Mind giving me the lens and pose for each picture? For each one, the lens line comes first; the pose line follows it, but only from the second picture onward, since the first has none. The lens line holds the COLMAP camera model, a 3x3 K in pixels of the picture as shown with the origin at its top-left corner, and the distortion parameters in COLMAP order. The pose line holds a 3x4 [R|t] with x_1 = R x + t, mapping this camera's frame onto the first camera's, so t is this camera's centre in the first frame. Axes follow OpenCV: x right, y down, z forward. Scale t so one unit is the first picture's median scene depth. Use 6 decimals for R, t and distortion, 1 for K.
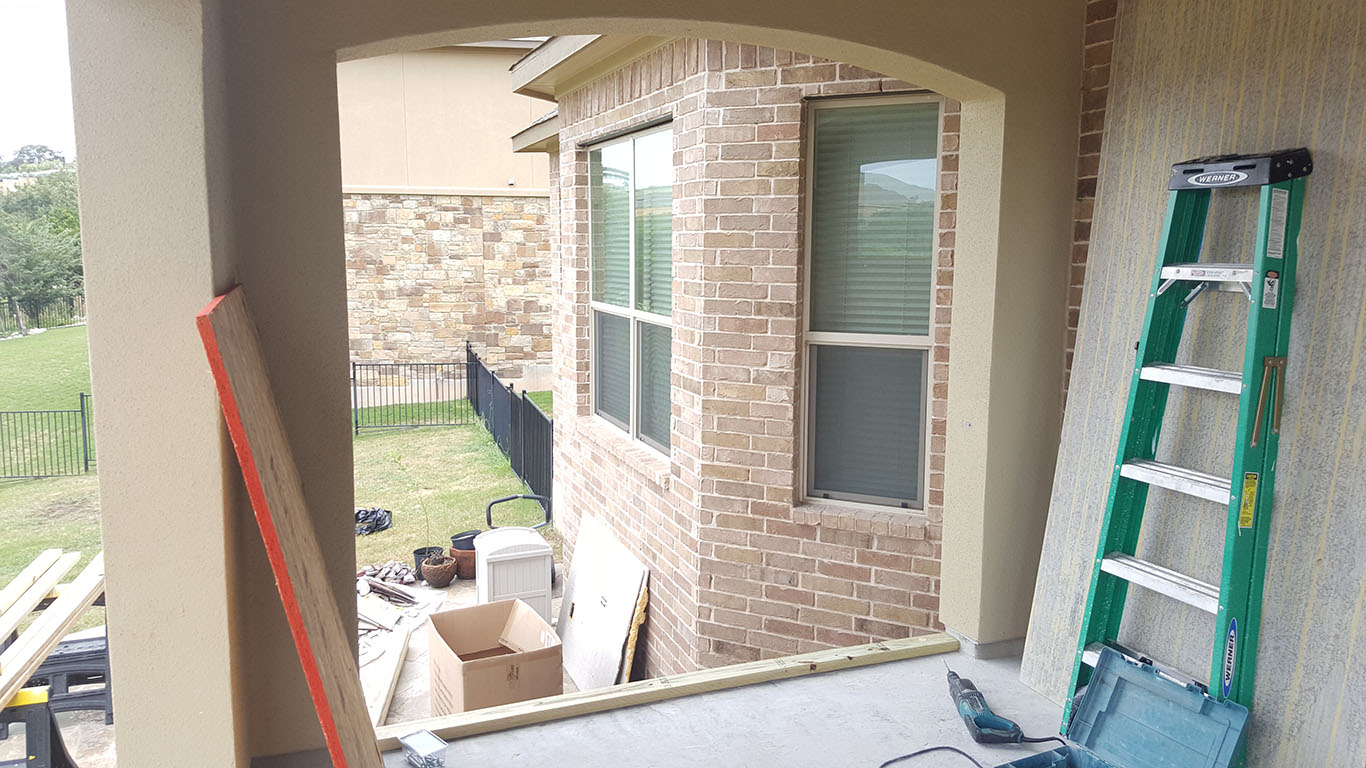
lens RADIAL K [[1019.0, 0, 682.1], [0, 1019.0, 379.3], [0, 0, 1]] dist [0.107436, -0.174799]
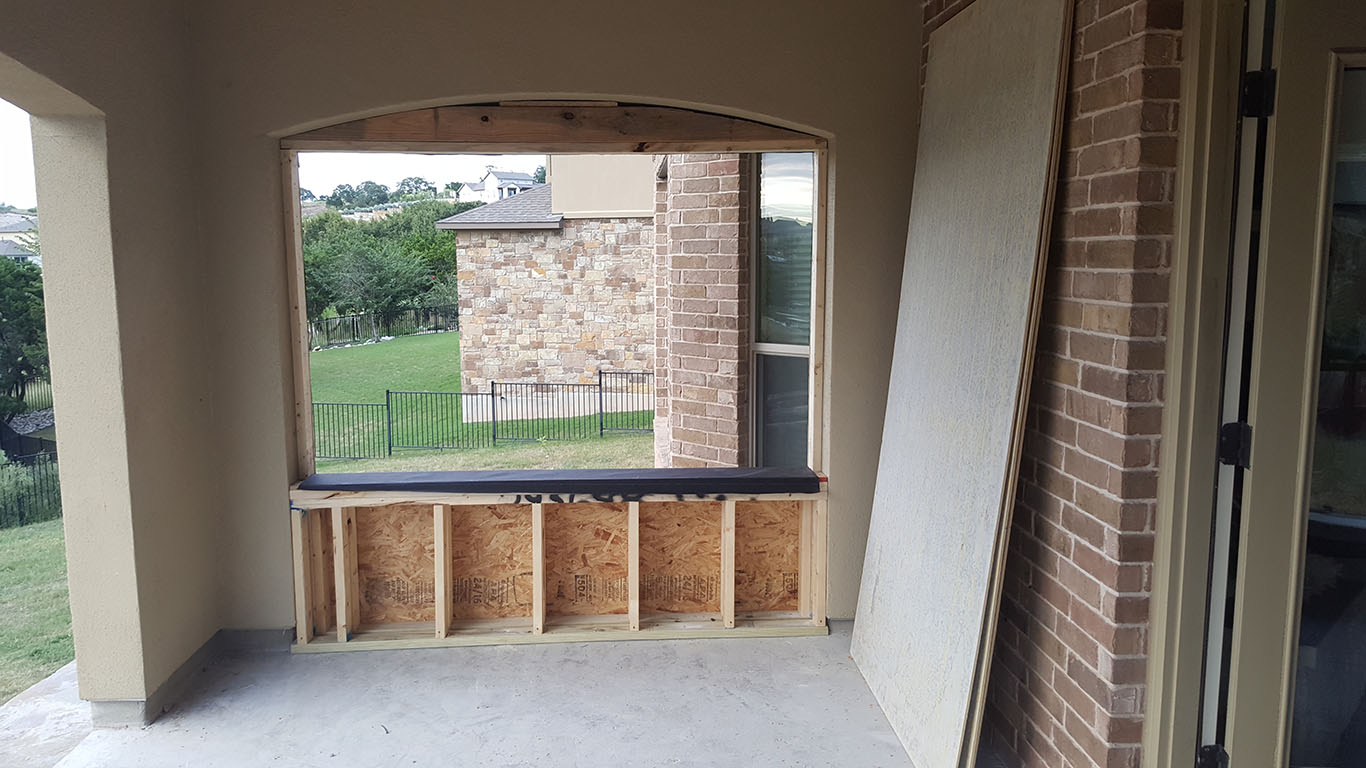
lens RADIAL K [[1019.0, 0, 658.2], [0, 1019.0, 395.9], [0, 0, 1]] dist [0.107436, -0.174799]
pose [[0.947972, 0.034234, -0.316507, 0.374955], [-0.033976, 0.999403, 0.006333, 0.008482], [0.316535, 0.004750, 0.948569, -0.102856]]
